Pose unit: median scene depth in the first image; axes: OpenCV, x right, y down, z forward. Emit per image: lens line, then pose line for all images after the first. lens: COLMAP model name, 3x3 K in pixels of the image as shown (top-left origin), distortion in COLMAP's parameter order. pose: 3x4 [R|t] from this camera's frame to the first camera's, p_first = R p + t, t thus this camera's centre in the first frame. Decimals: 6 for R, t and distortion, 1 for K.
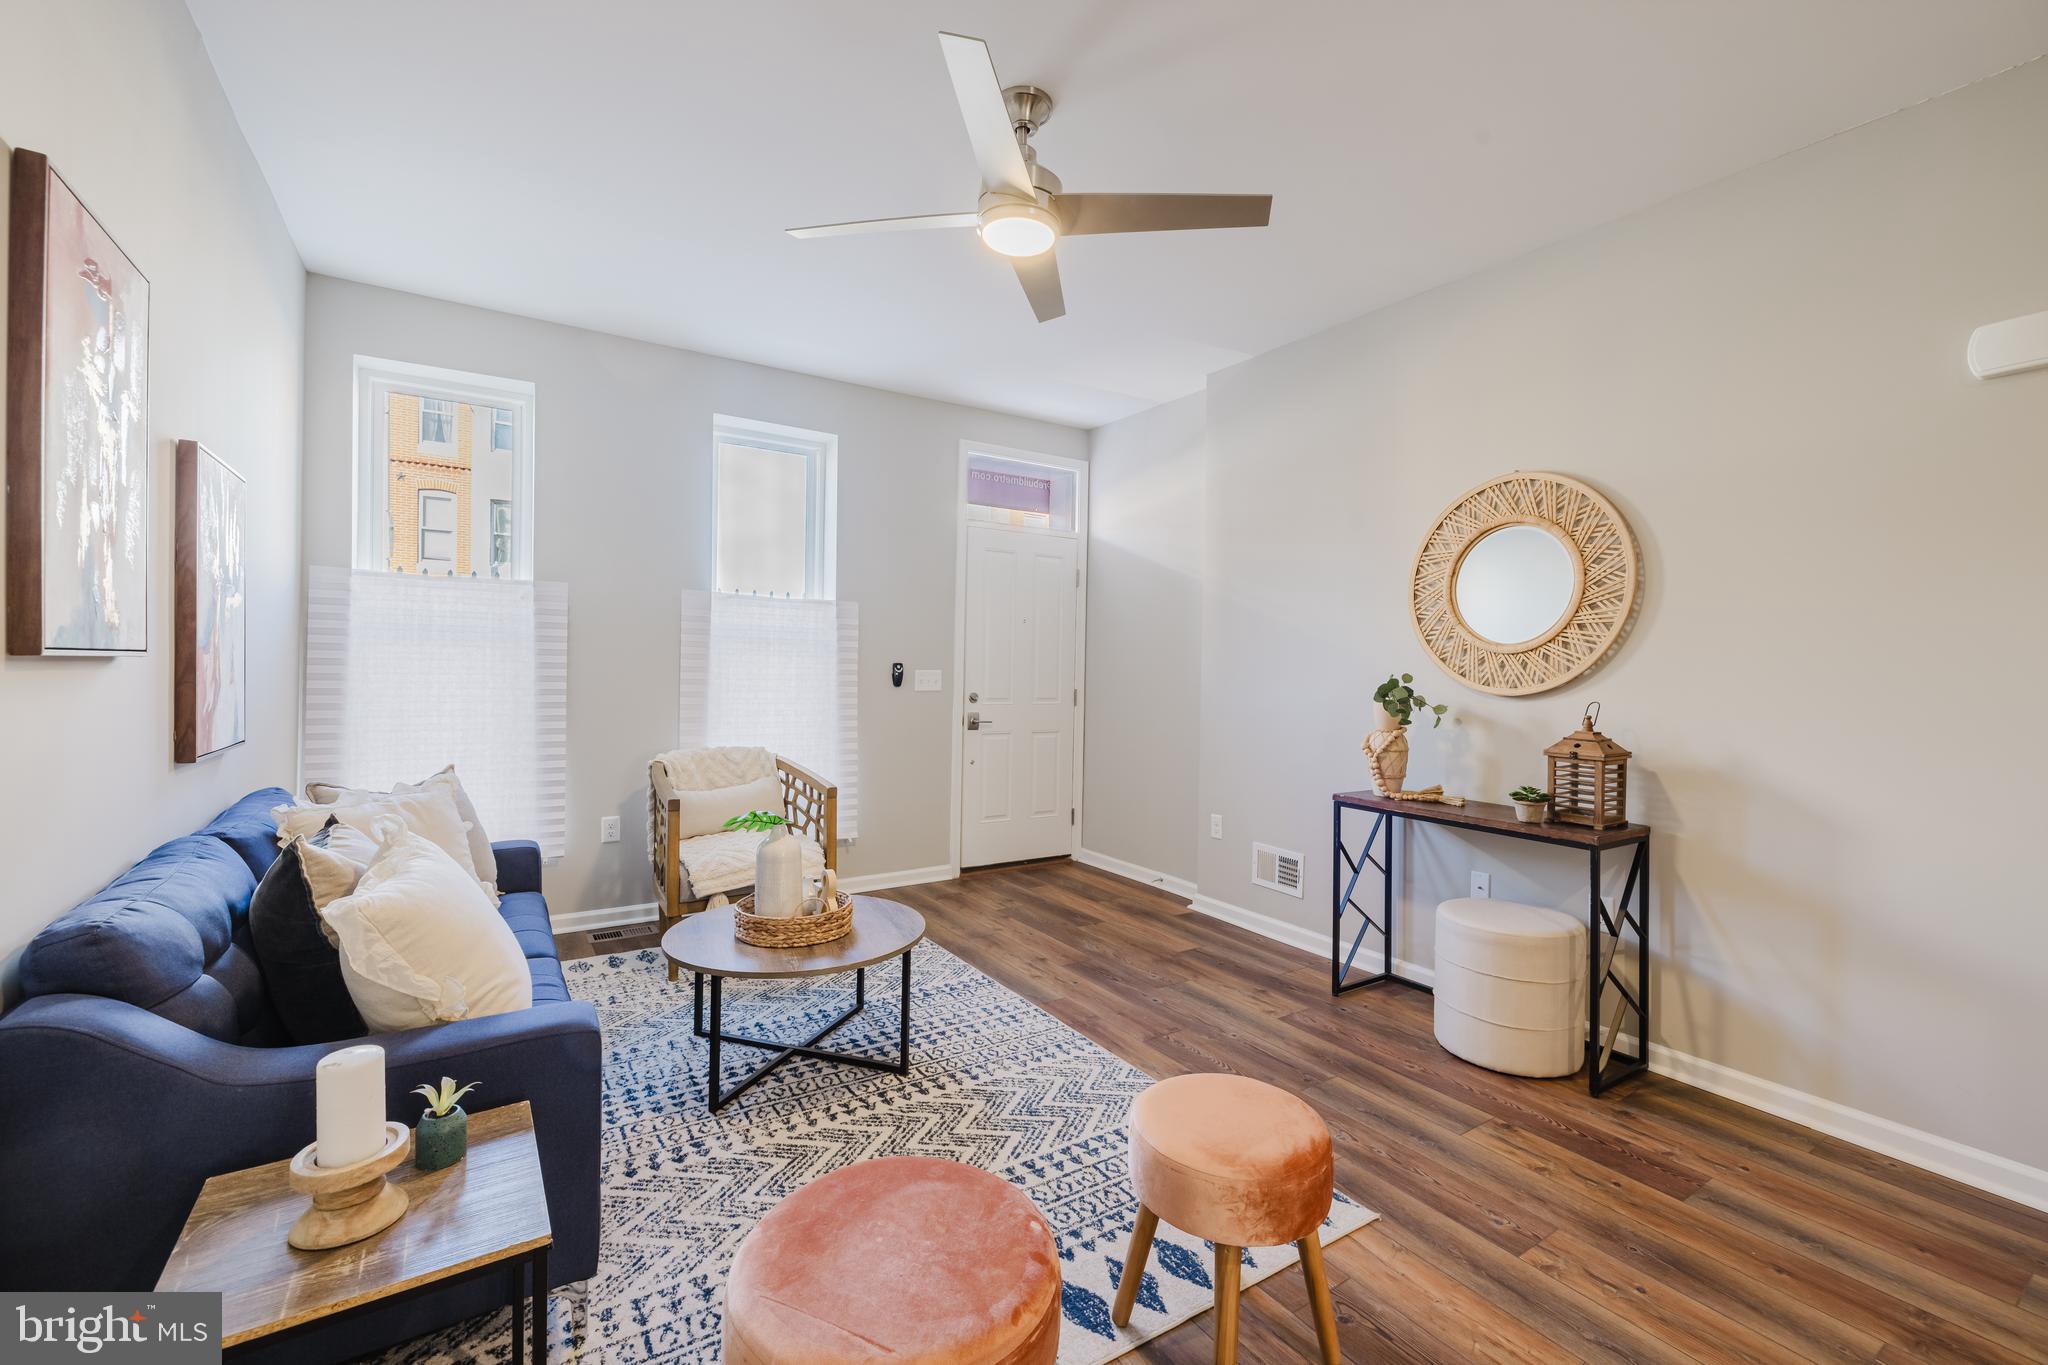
lens RADIAL K [[846.1, 0, 1023.6], [0, 846.1, 670.4], [0, 0, 1]] dist [-0.003662, -0.000023]
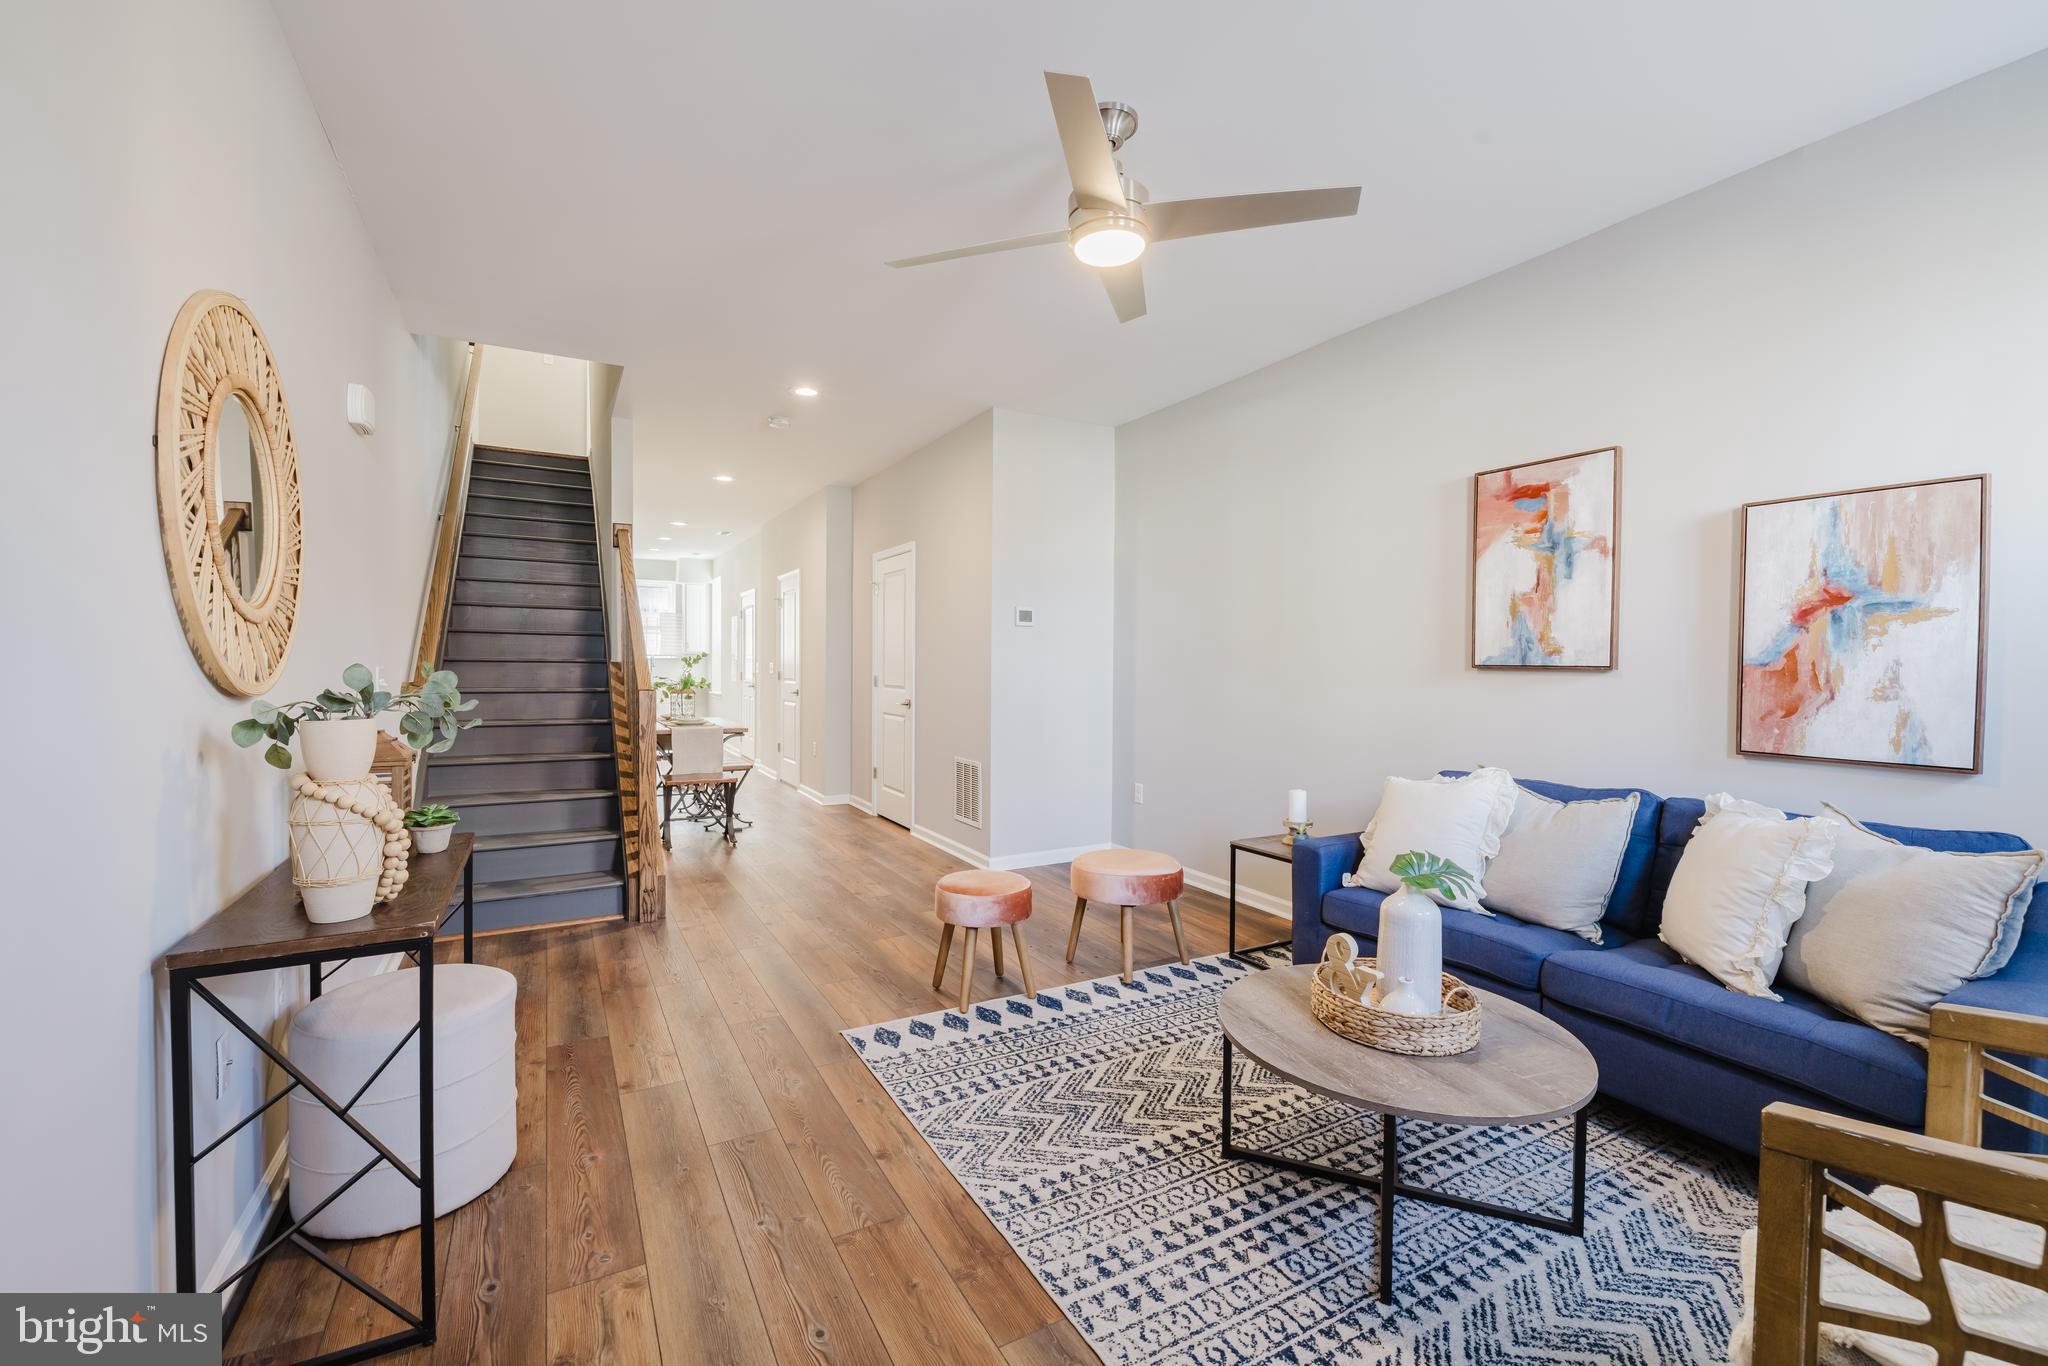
lens RADIAL K [[846.1, 0, 1020.6], [0, 846.1, 675.6], [0, 0, 1]] dist [-0.003662, -0.000023]
pose [[-0.997409, -0.025805, 0.067151, 0.018439], [-0.024149, 0.999387, 0.025358, -0.013441], [-0.067764, 0.023671, -0.997421, 1.844365]]
